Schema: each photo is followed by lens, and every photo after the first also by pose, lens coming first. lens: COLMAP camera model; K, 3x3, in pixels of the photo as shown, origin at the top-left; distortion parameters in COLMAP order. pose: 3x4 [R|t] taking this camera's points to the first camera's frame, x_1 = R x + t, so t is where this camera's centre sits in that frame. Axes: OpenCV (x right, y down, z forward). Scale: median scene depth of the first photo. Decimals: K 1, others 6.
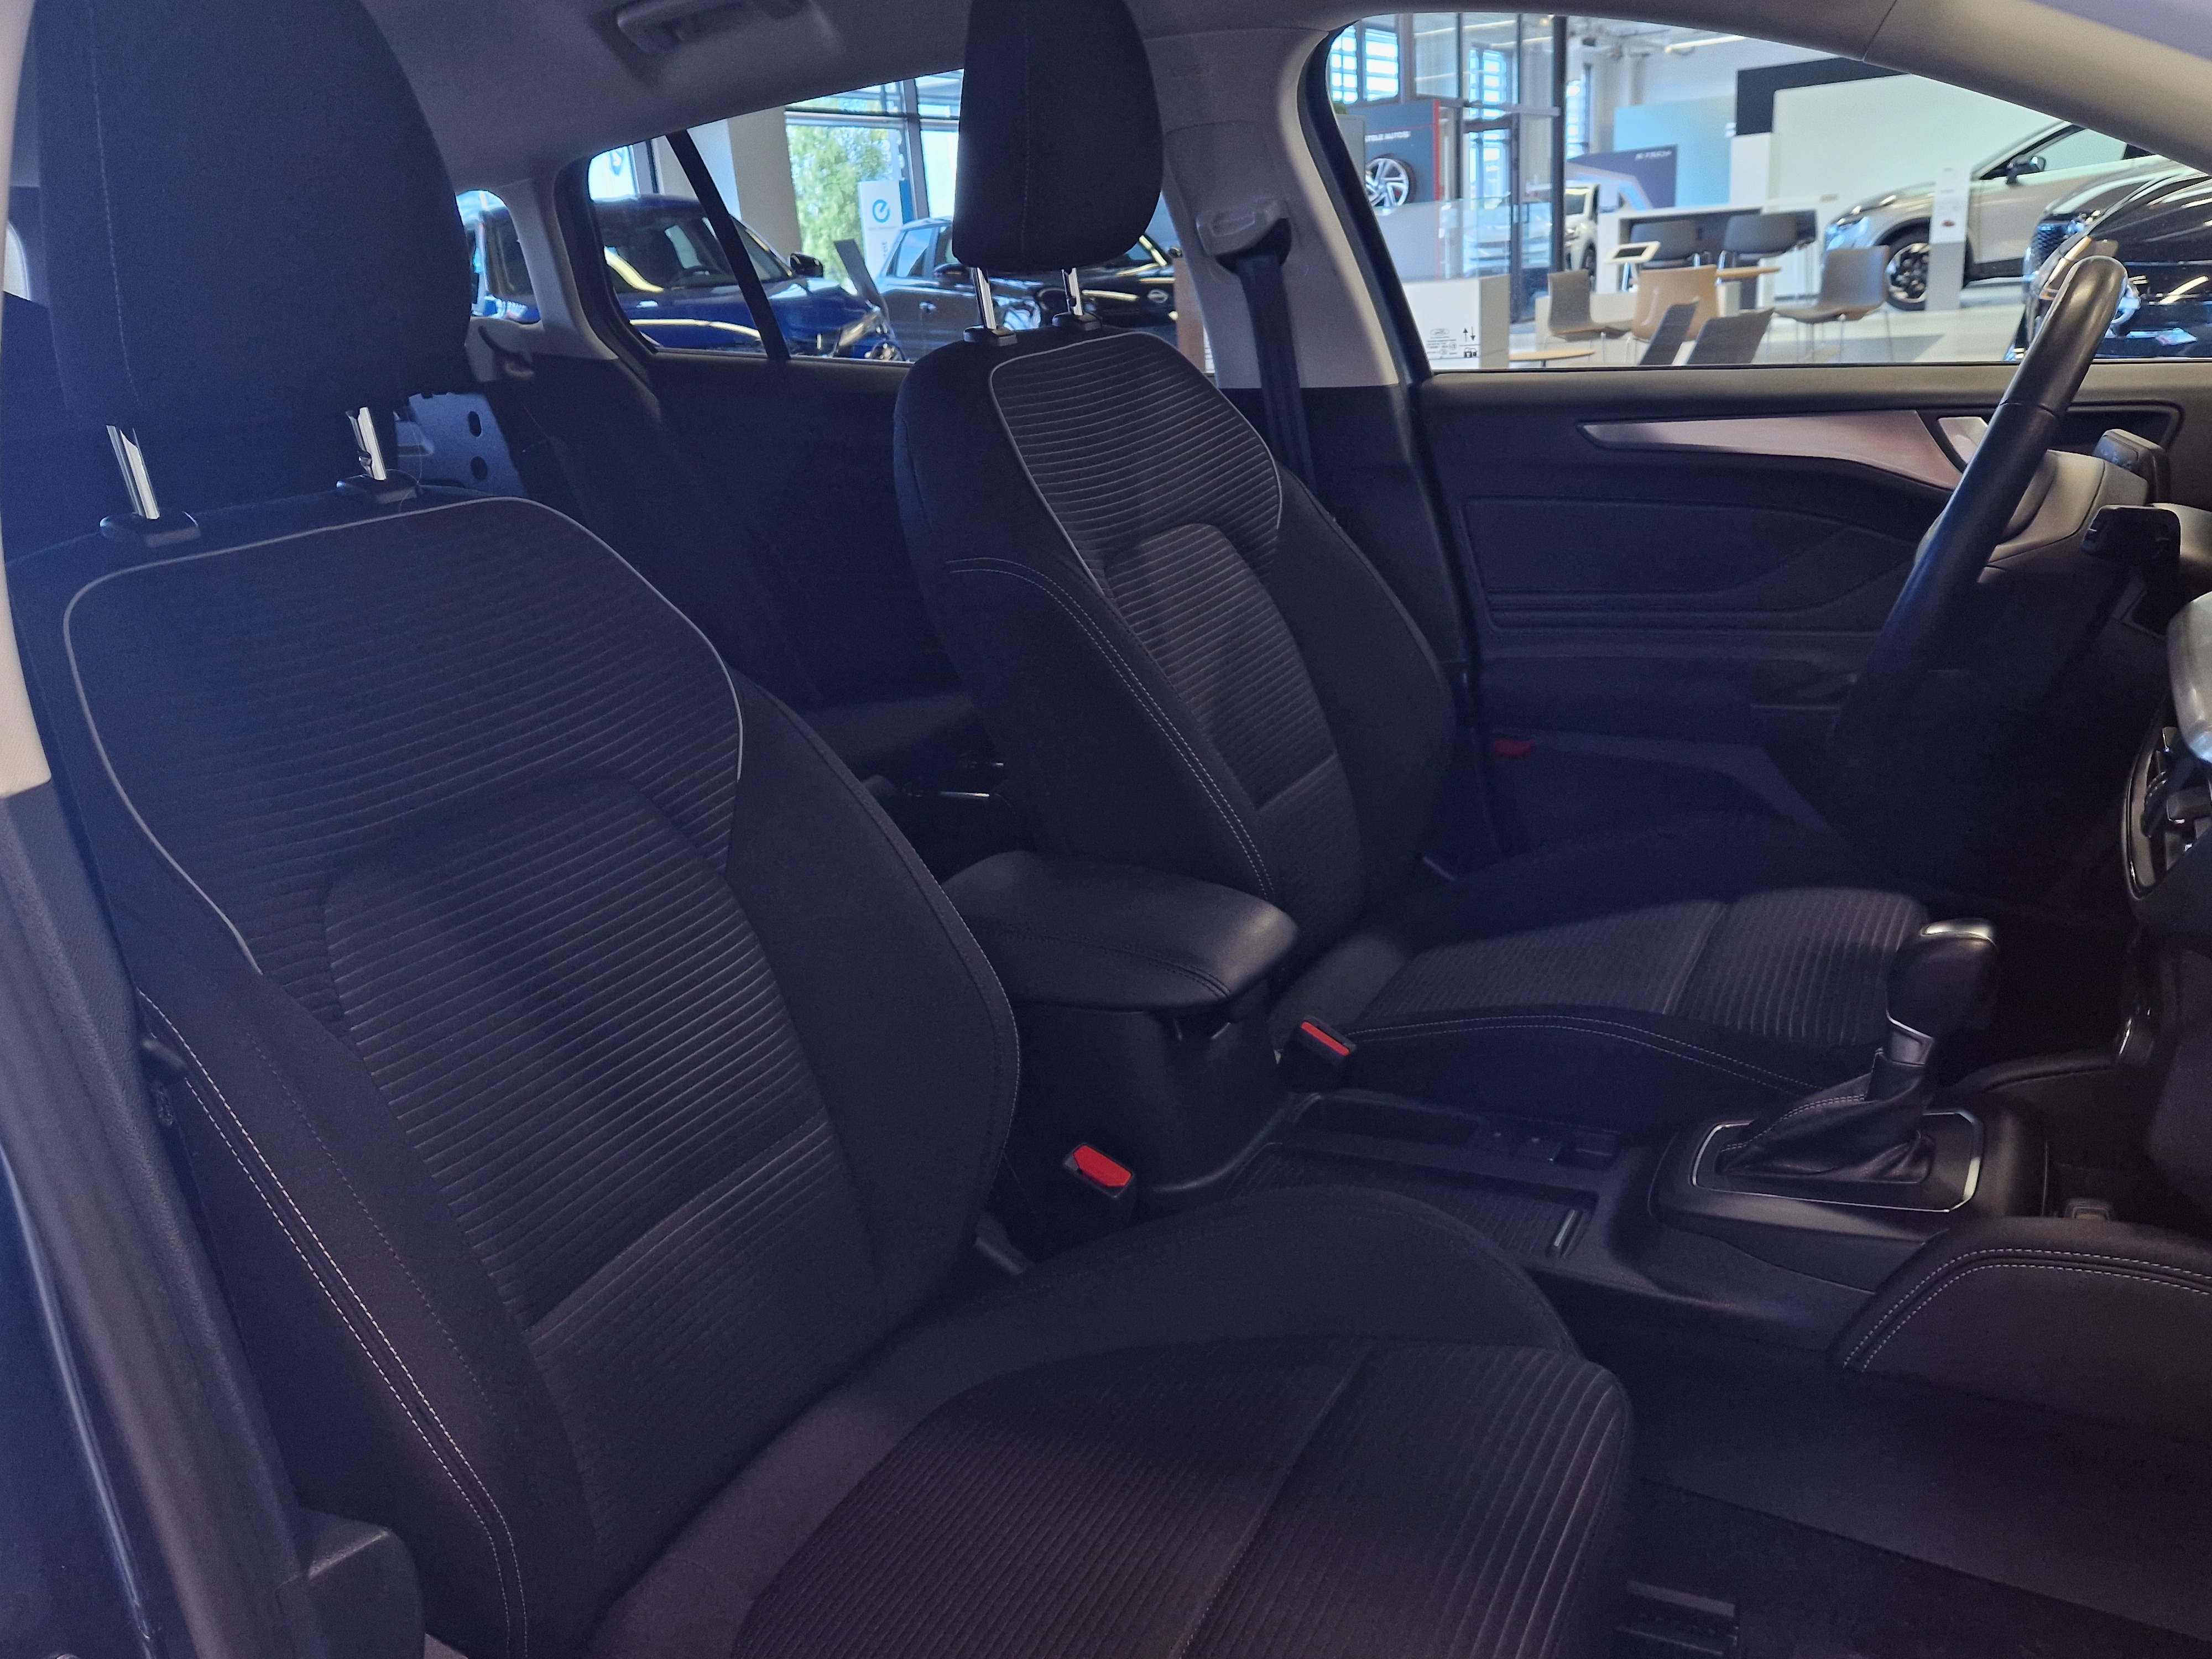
lens RADIAL K [[1701.6, 0, 1094.7], [0, 1701.6, 821.0], [0, 0, 1]] dist [0.087842, -0.089309]
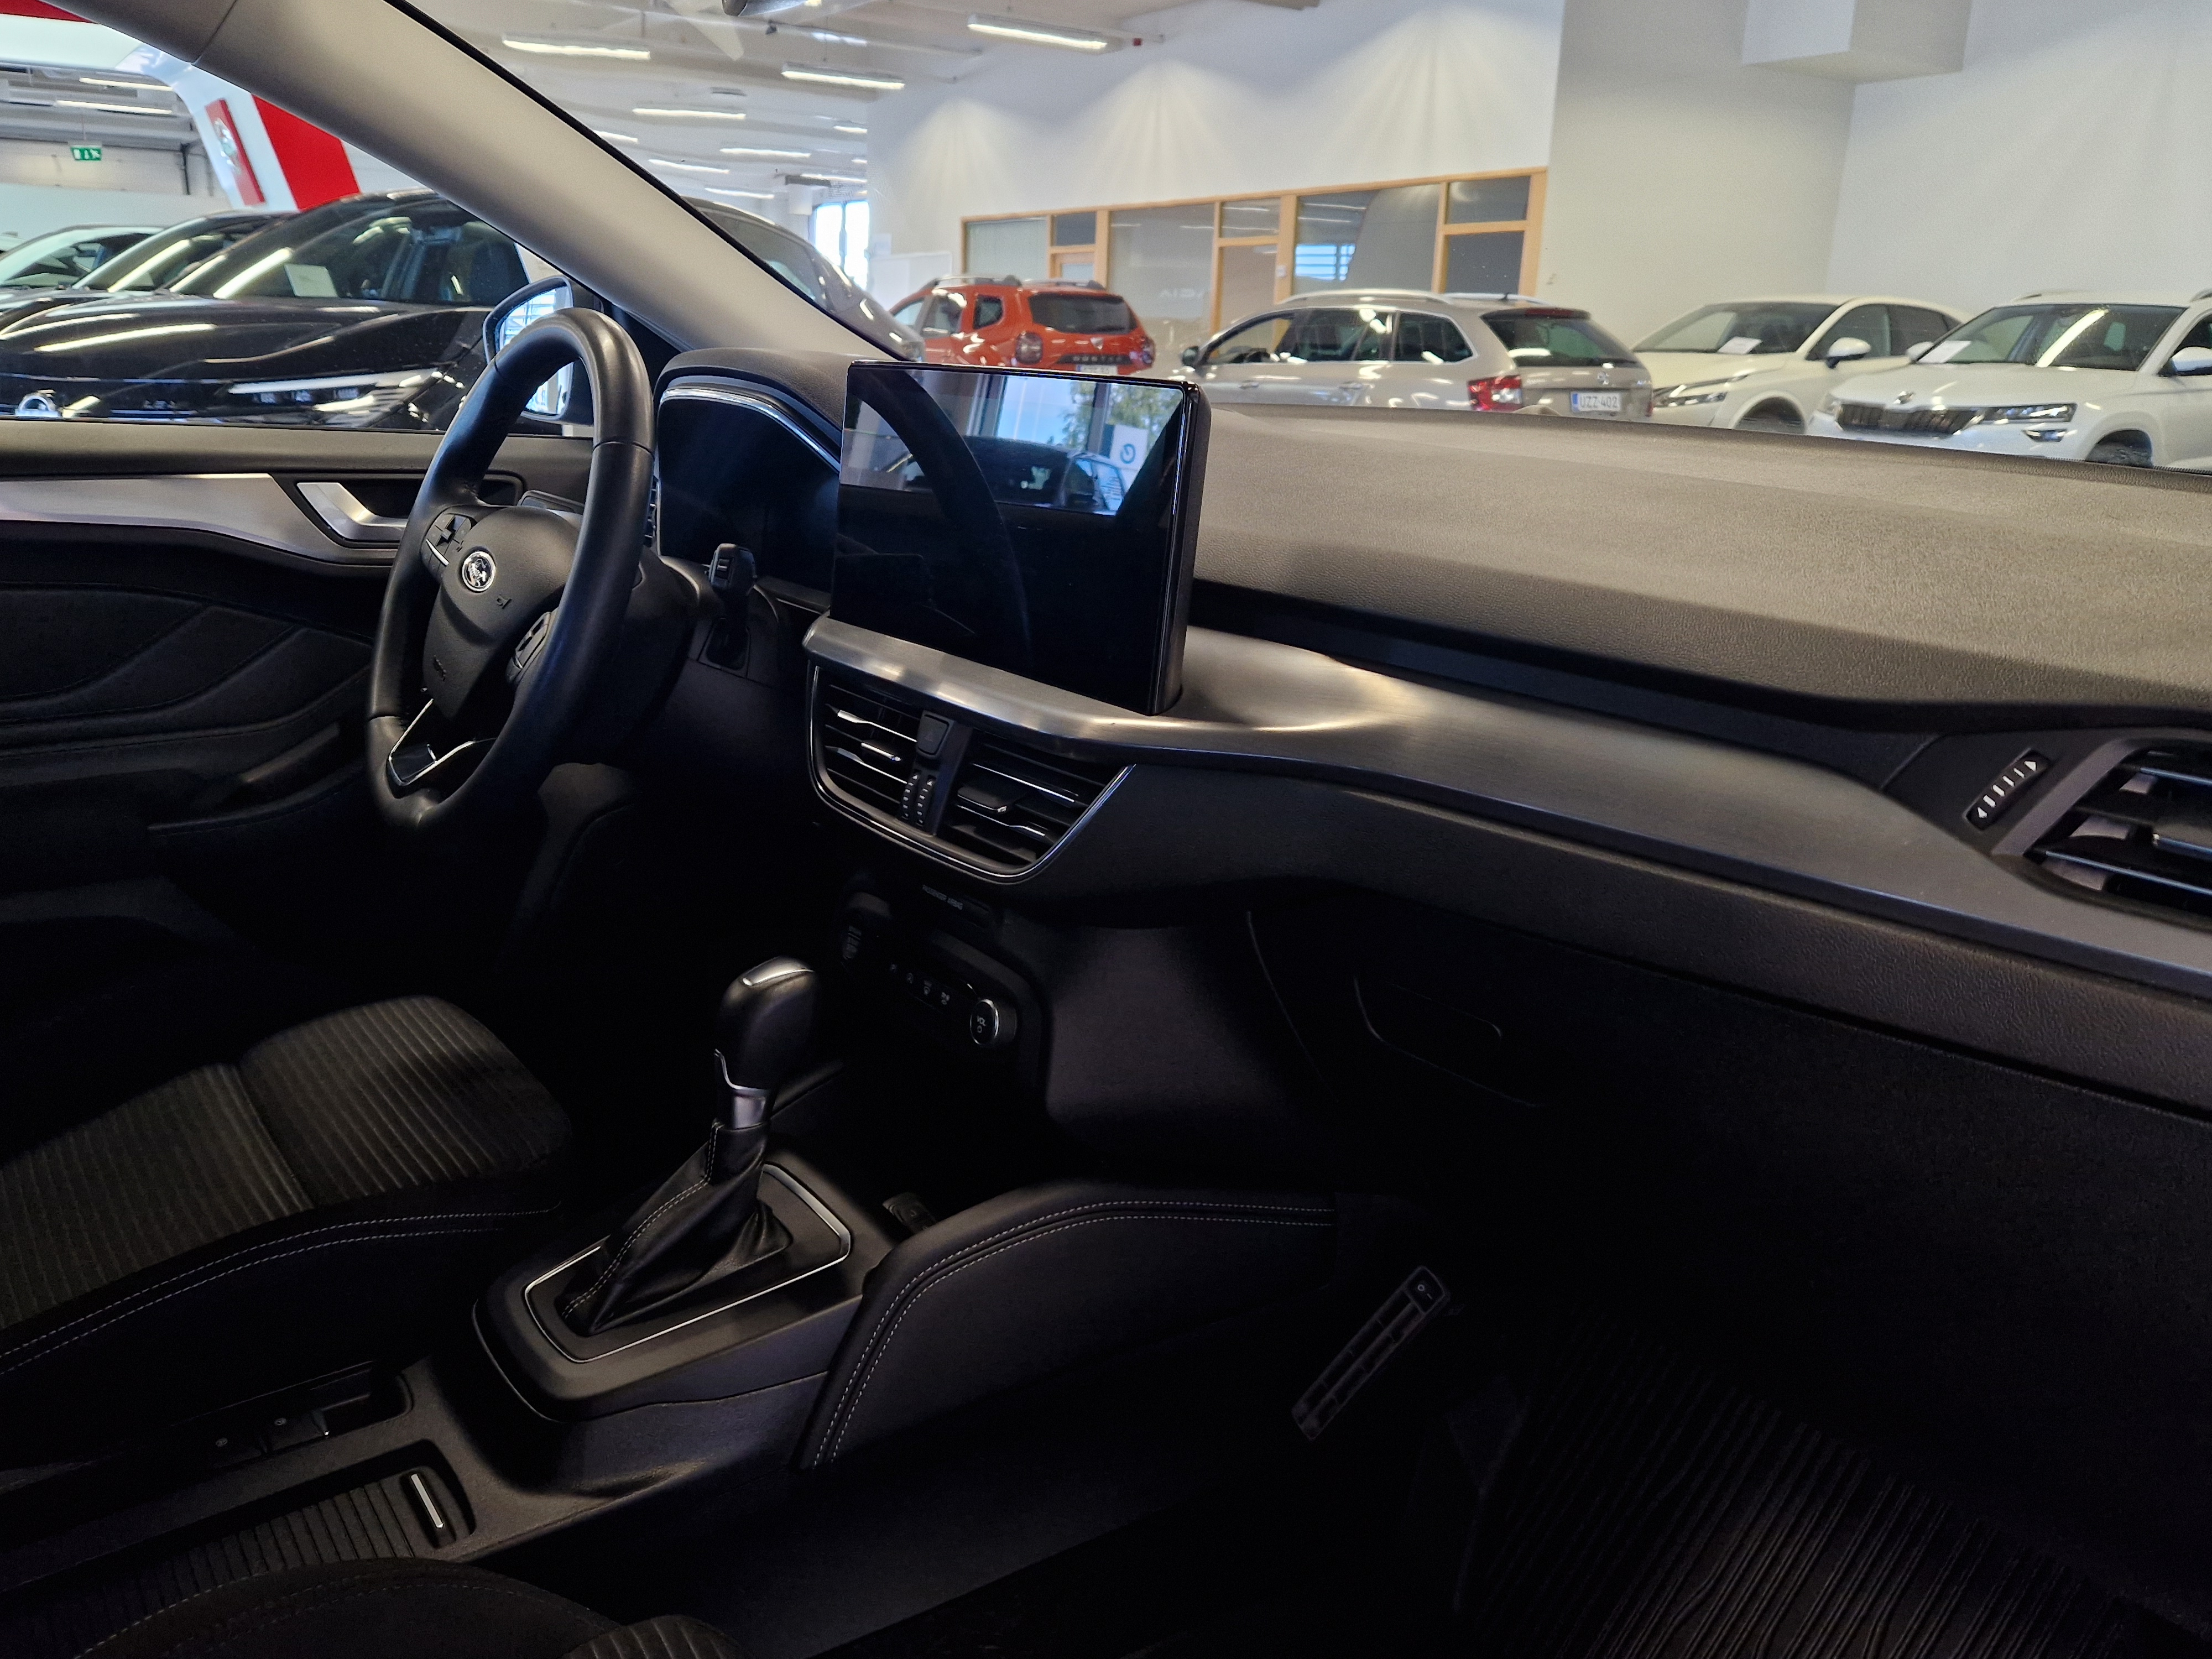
lens RADIAL K [[1701.6, 0, 1094.7], [0, 1701.6, 821.0], [0, 0, 1]] dist [0.087842, -0.089309]
pose [[0.457819, -0.162265, 0.874112, -0.218086], [0.221728, 0.972974, 0.064487, -0.038790], [-0.860952, 0.164292, 0.481425, 0.345629]]
